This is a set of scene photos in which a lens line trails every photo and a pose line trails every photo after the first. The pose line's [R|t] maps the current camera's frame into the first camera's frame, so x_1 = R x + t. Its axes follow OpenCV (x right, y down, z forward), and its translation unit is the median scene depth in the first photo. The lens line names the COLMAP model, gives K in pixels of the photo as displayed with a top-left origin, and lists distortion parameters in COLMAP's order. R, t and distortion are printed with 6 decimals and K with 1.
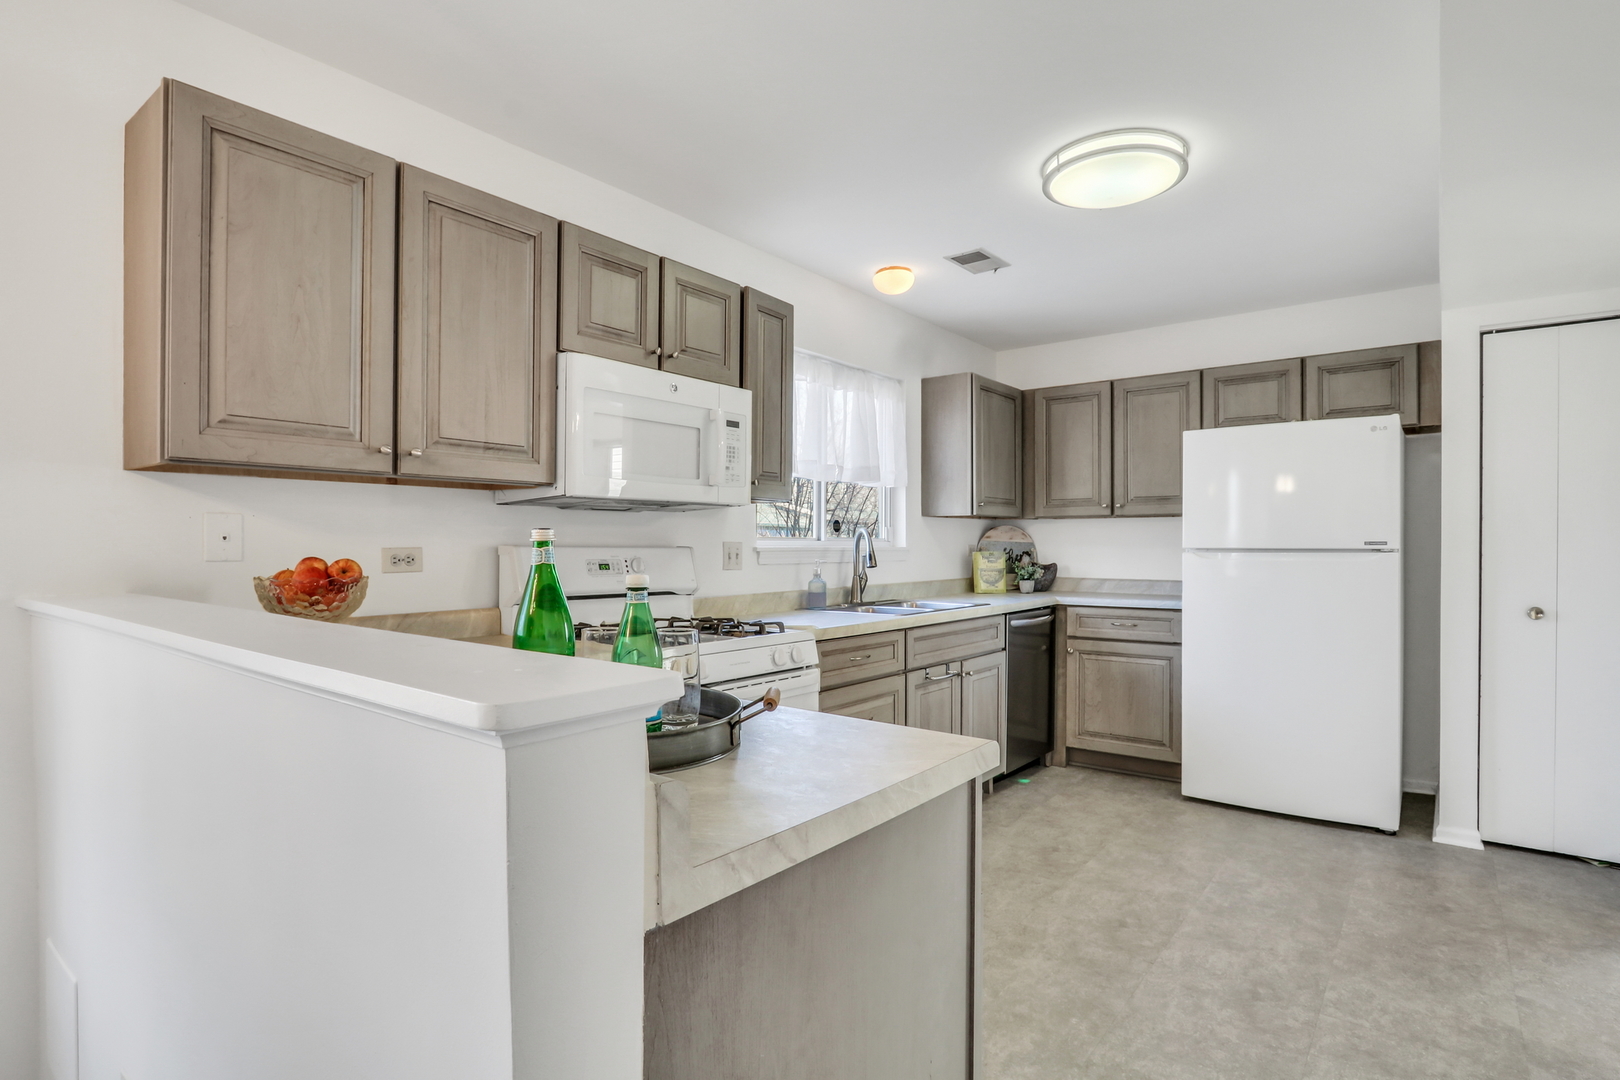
lens RADIAL K [[809.1, 0, 819.4], [0, 809.1, 545.8], [0, 0, 1]] dist [-0.024190, 0.005904]
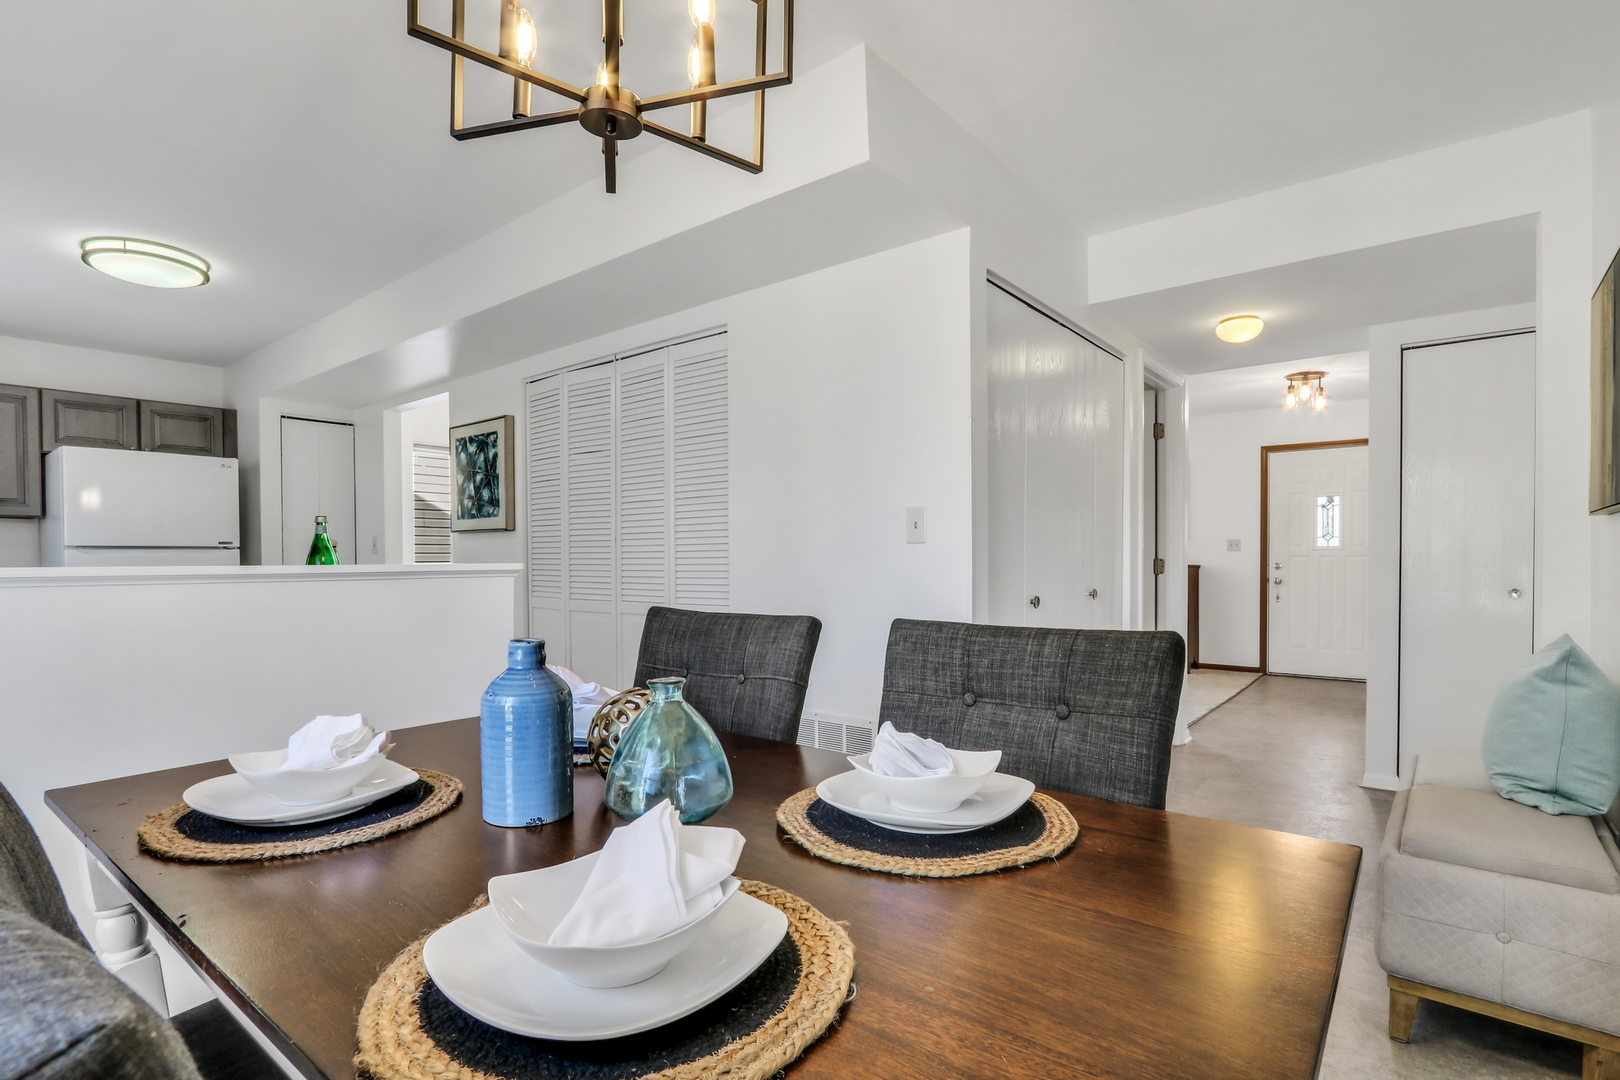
lens RADIAL K [[809.1, 0, 794.6], [0, 809.1, 553.3], [0, 0, 1]] dist [-0.024190, 0.005904]
pose [[0.000500, 0.004005, 0.999992, -0.705939], [0.003834, 0.999985, -0.004007, 0.016473], [-0.999993, 0.003836, 0.000485, -0.029534]]
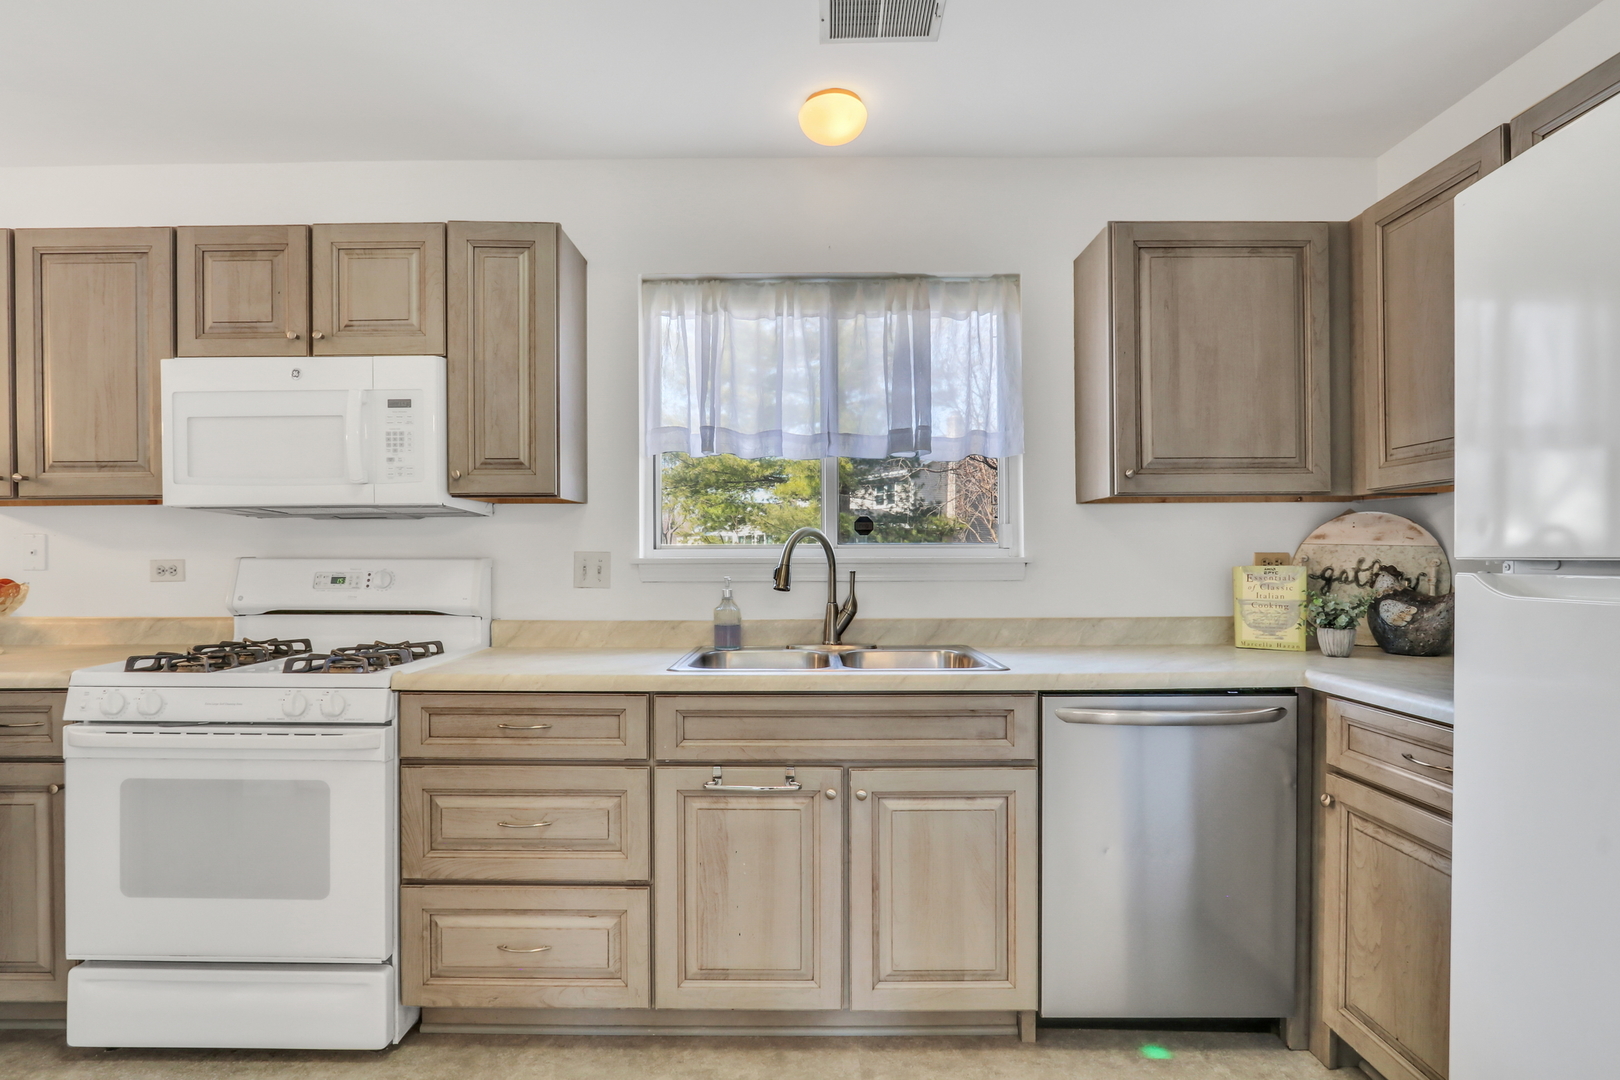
lens RADIAL K [[809.1, 0, 802.1], [0, 809.1, 555.4], [0, 0, 1]] dist [-0.024190, 0.005904]
pose [[0.608405, -0.005692, -0.793606, 0.578178], [0.003111, 0.999984, -0.004787, 0.002663], [0.793621, 0.000443, 0.608413, 0.636964]]
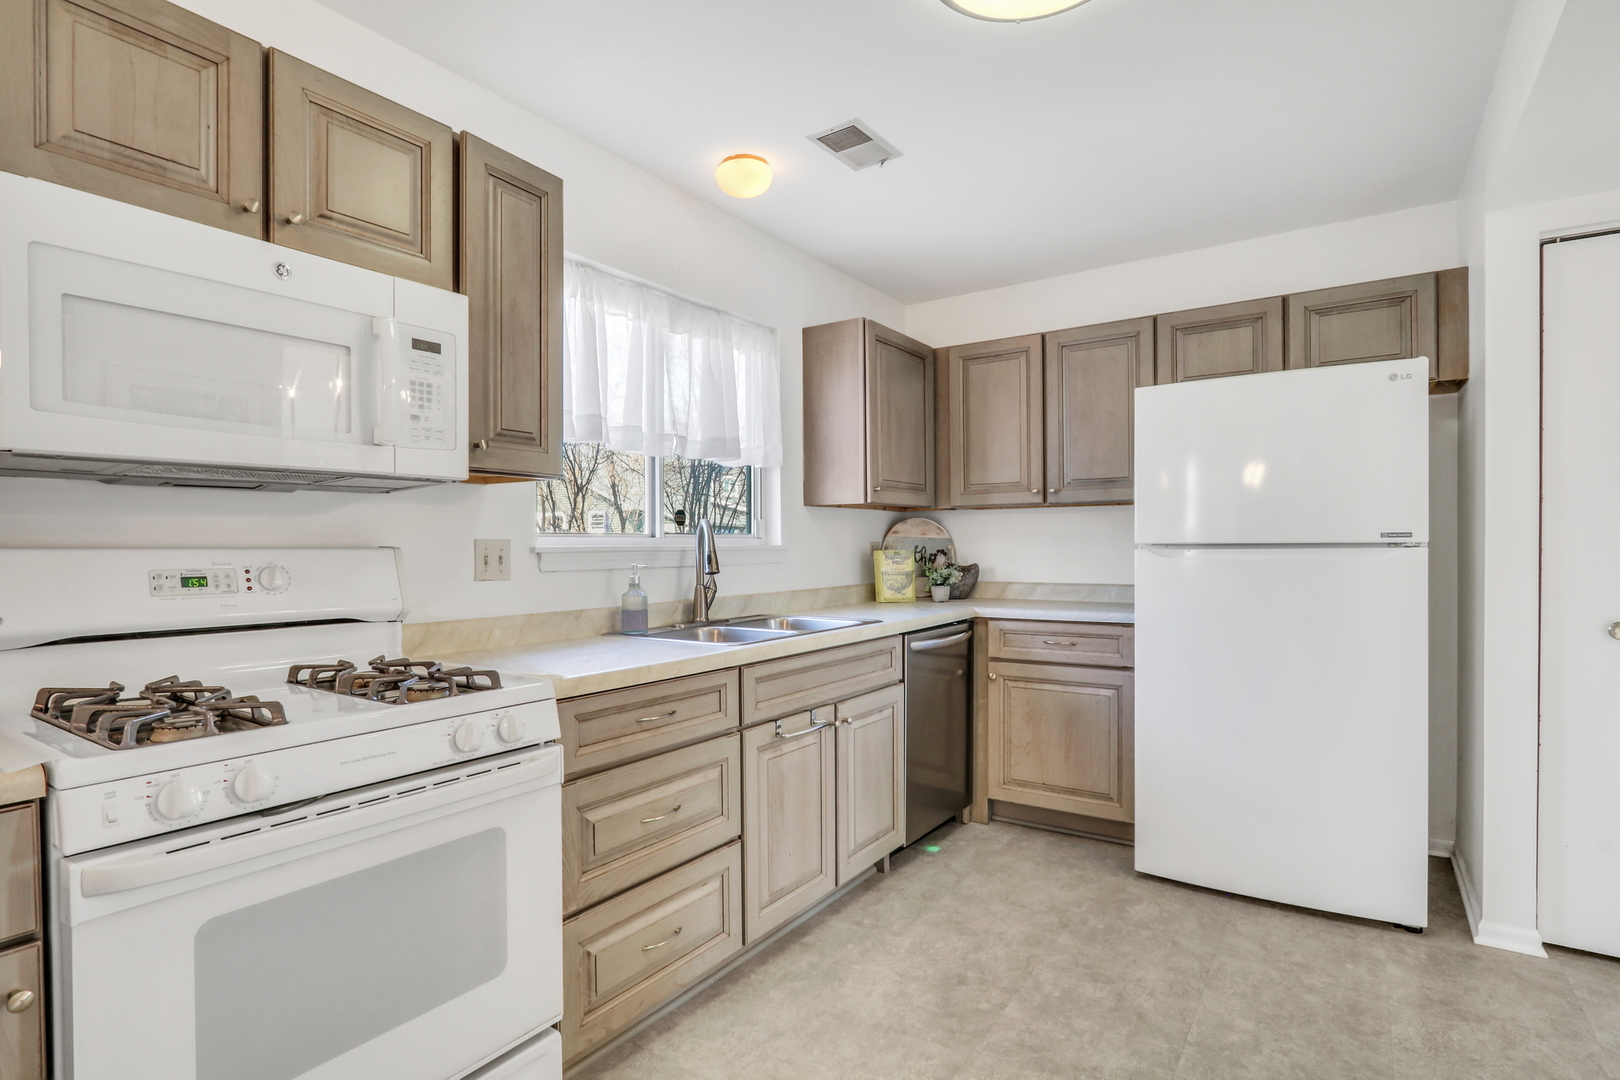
lens RADIAL K [[809.1, 0, 817.8], [0, 809.1, 552.1], [0, 0, 1]] dist [-0.024190, 0.005904]
pose [[0.997818, -0.008300, 0.065504, 0.112643], [0.007751, 0.999933, 0.008636, 0.002000], [-0.065571, -0.008110, 0.997815, 0.284242]]
